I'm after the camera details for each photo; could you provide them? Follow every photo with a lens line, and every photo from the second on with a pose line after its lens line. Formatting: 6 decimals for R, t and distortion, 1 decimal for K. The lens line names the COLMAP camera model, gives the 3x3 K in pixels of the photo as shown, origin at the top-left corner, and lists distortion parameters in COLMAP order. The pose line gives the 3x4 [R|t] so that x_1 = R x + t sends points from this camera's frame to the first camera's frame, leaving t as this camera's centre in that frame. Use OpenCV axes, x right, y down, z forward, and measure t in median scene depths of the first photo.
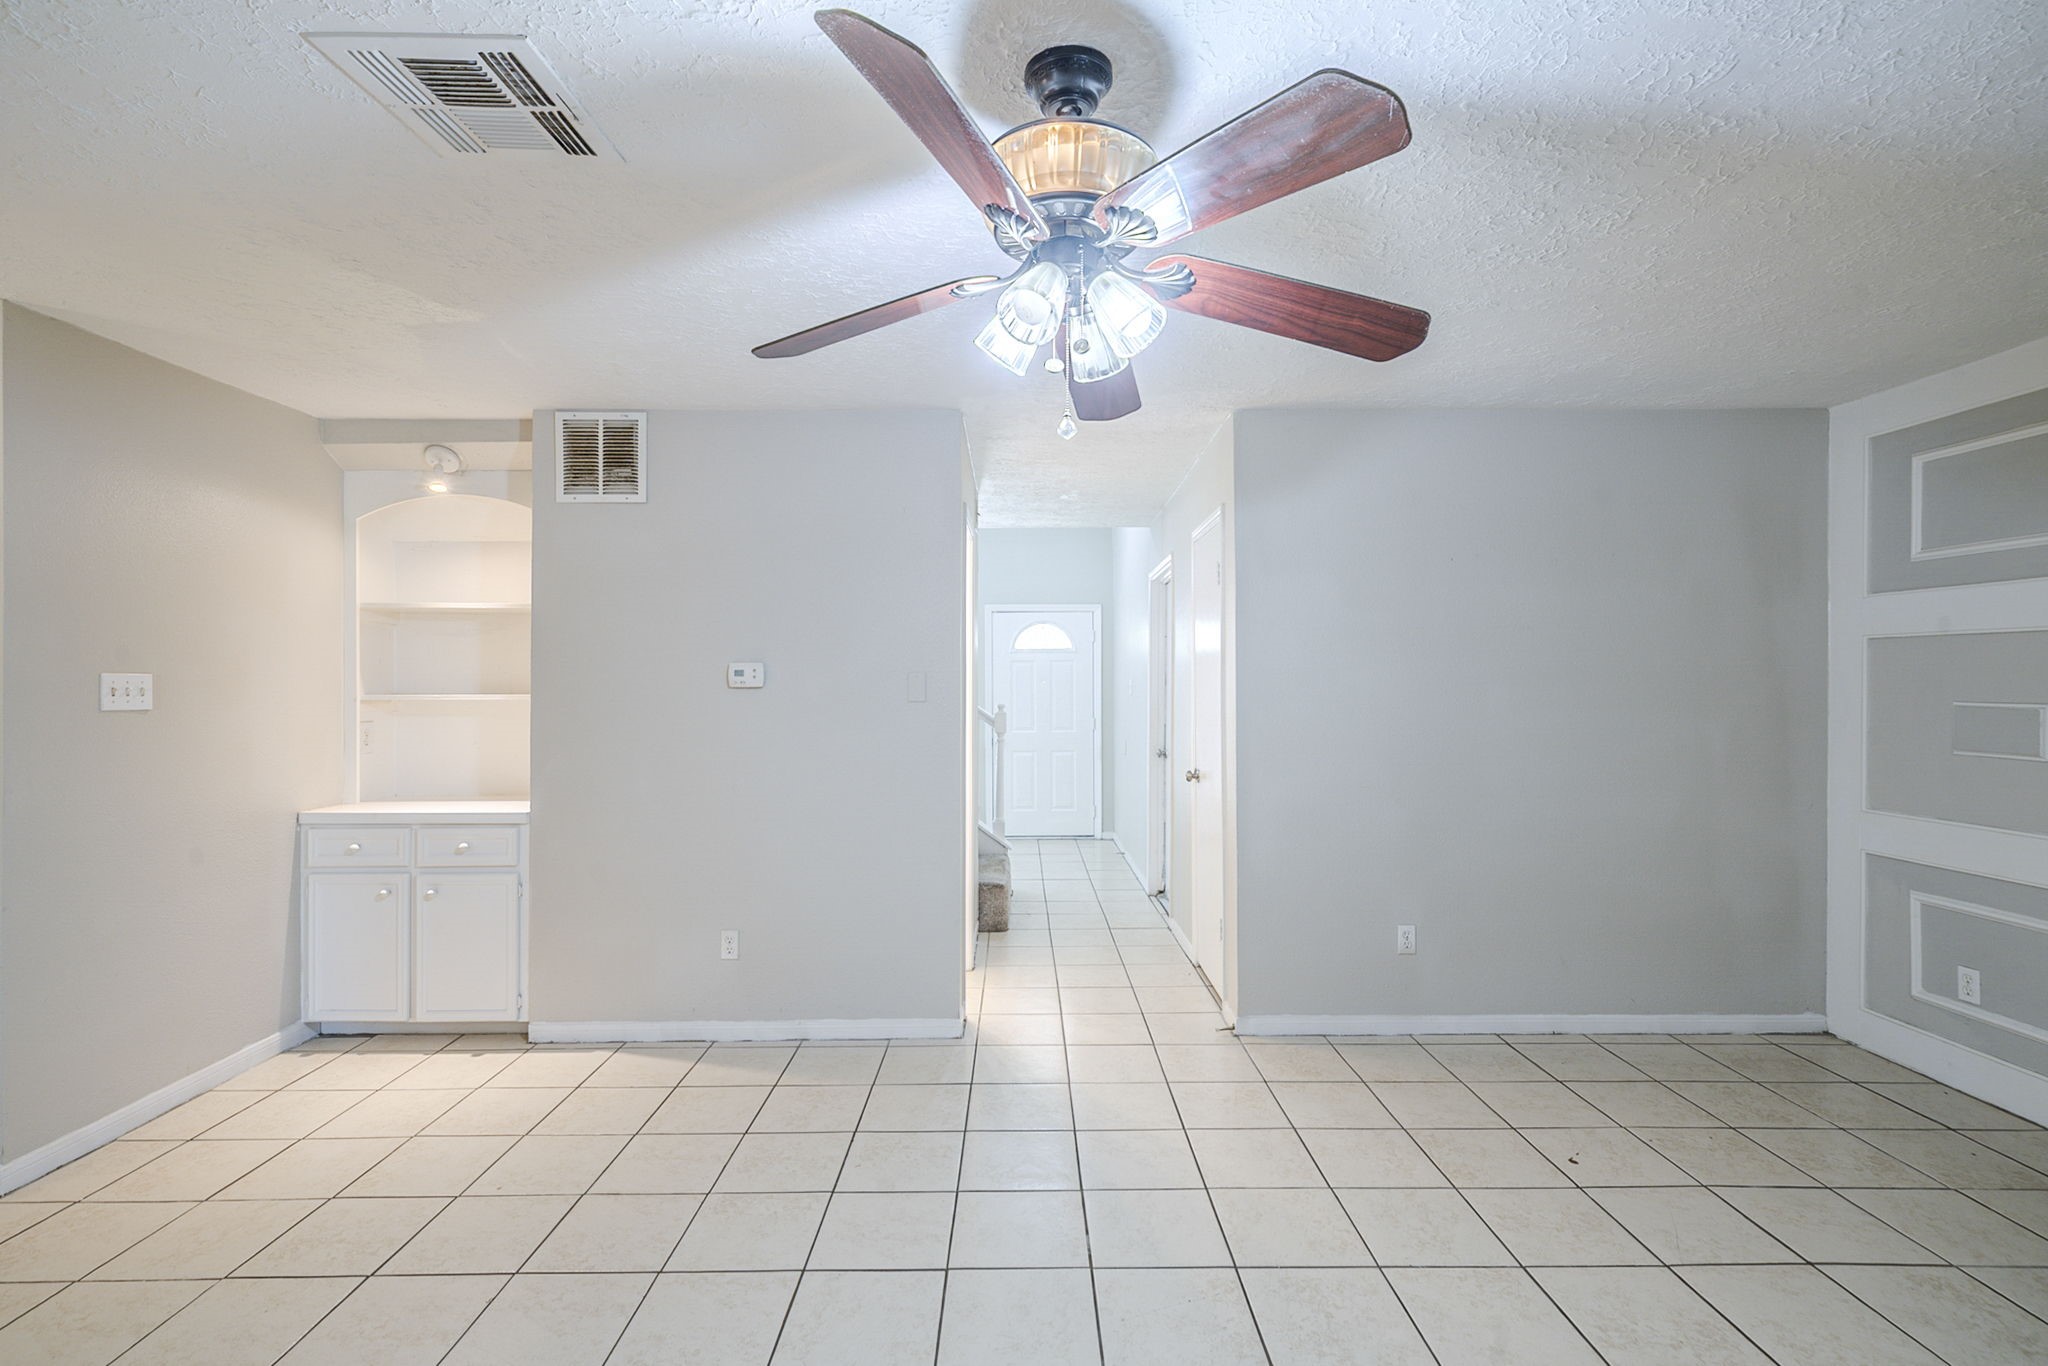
lens RADIAL K [[916.3, 0, 1024.0], [0, 916.3, 683.0], [0, 0, 1]] dist [-0.001658, -0.000293]
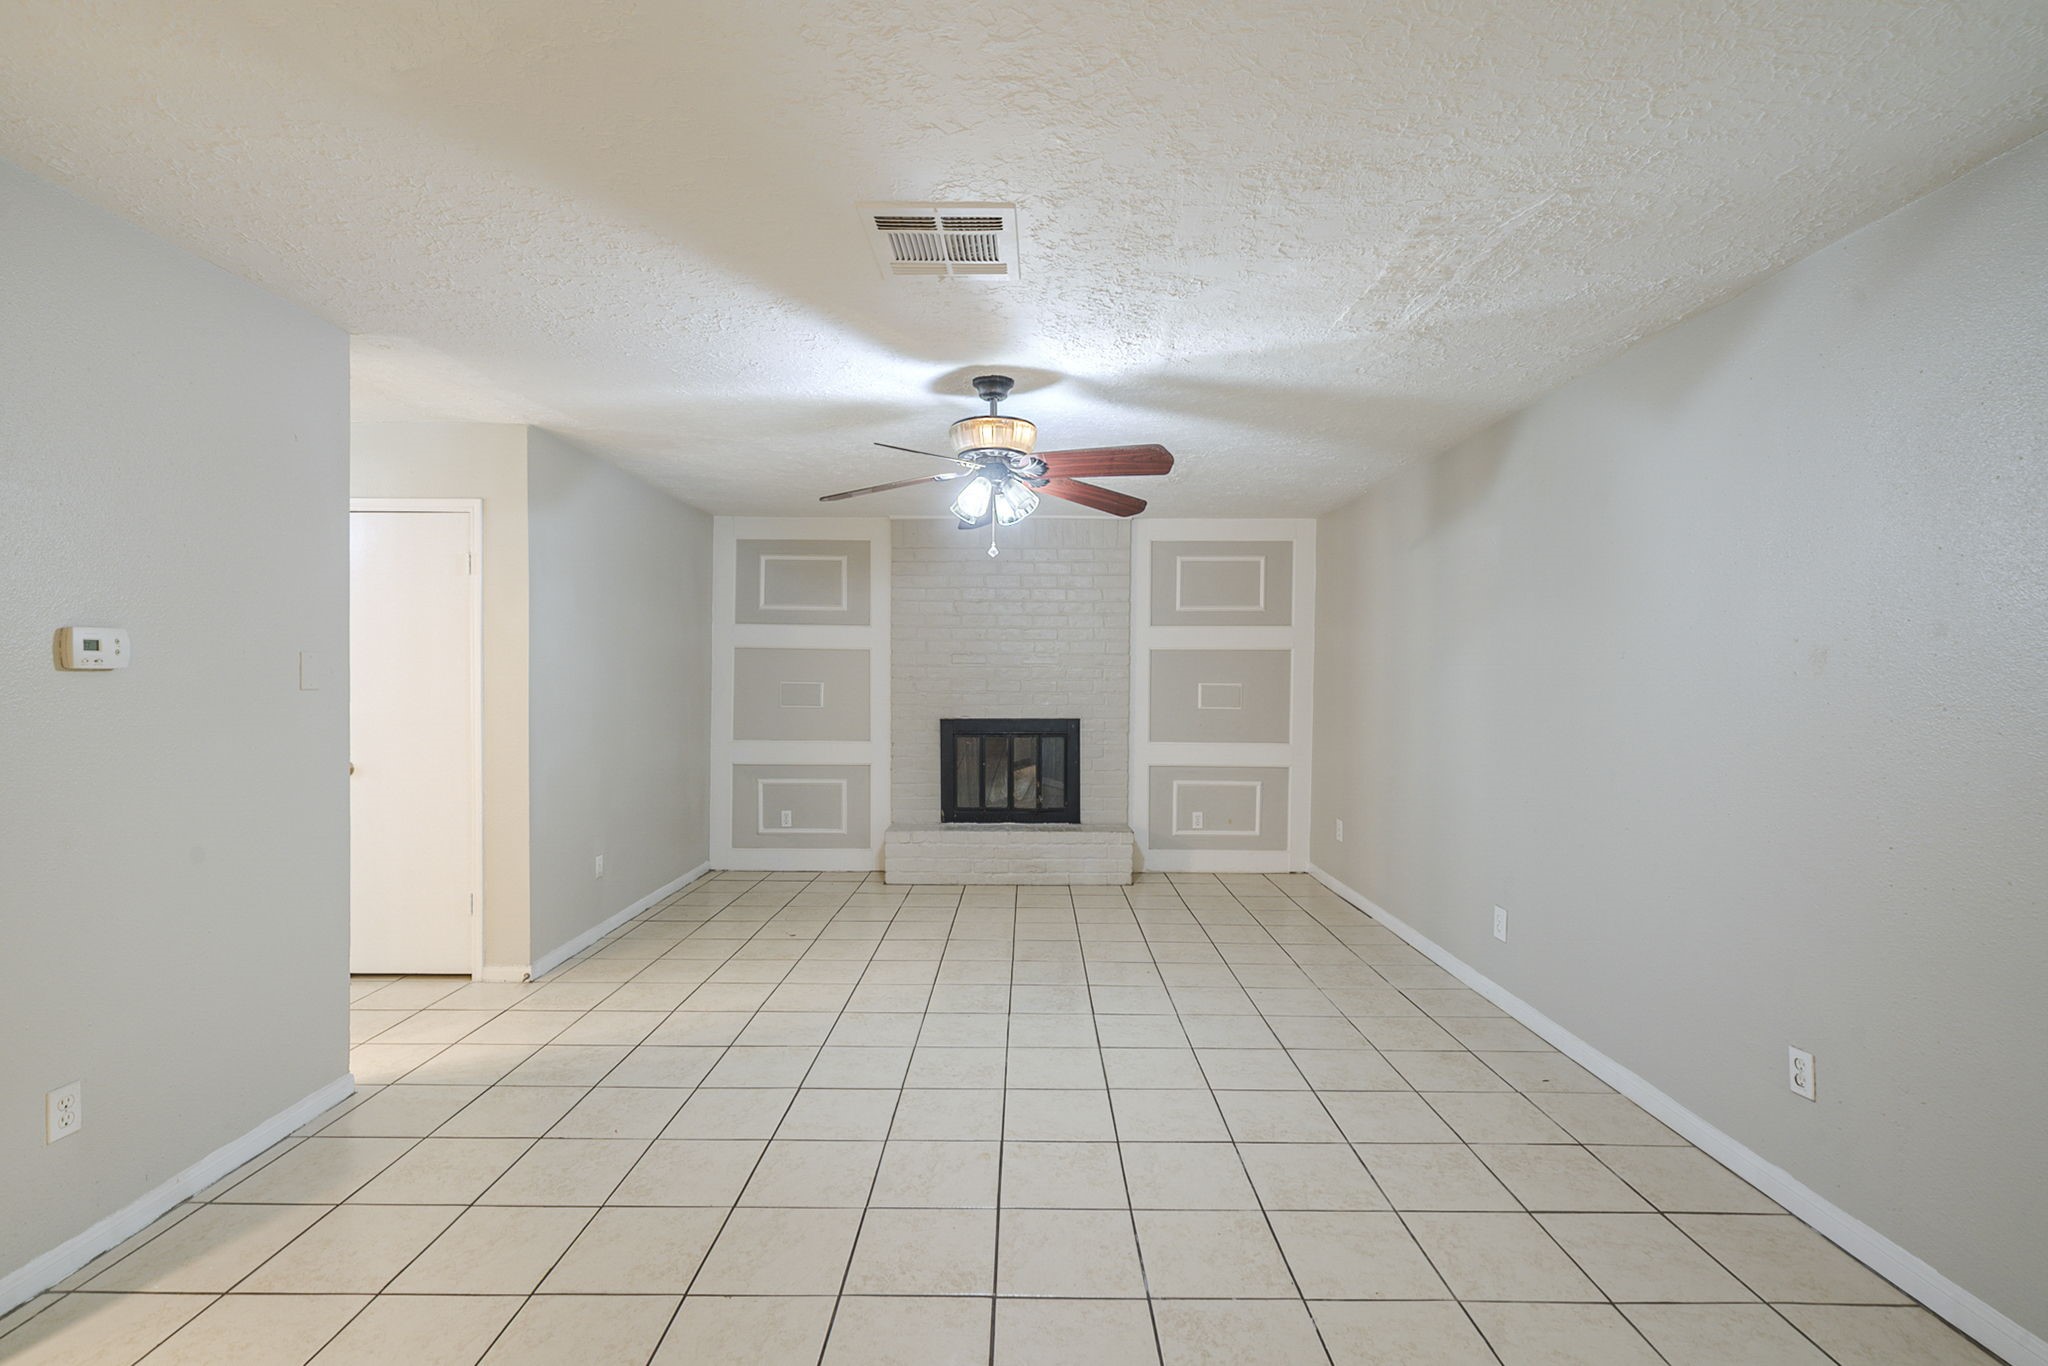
lens RADIAL K [[916.3, 0, 1024.0], [0, 916.3, 683.0], [0, 0, 1]] dist [-0.001658, -0.000293]
pose [[0.009855, -0.007024, 0.999927, -0.913124], [-0.001763, 0.999974, 0.007042, 0.008630], [-0.999950, -0.001832, 0.009842, 0.394181]]
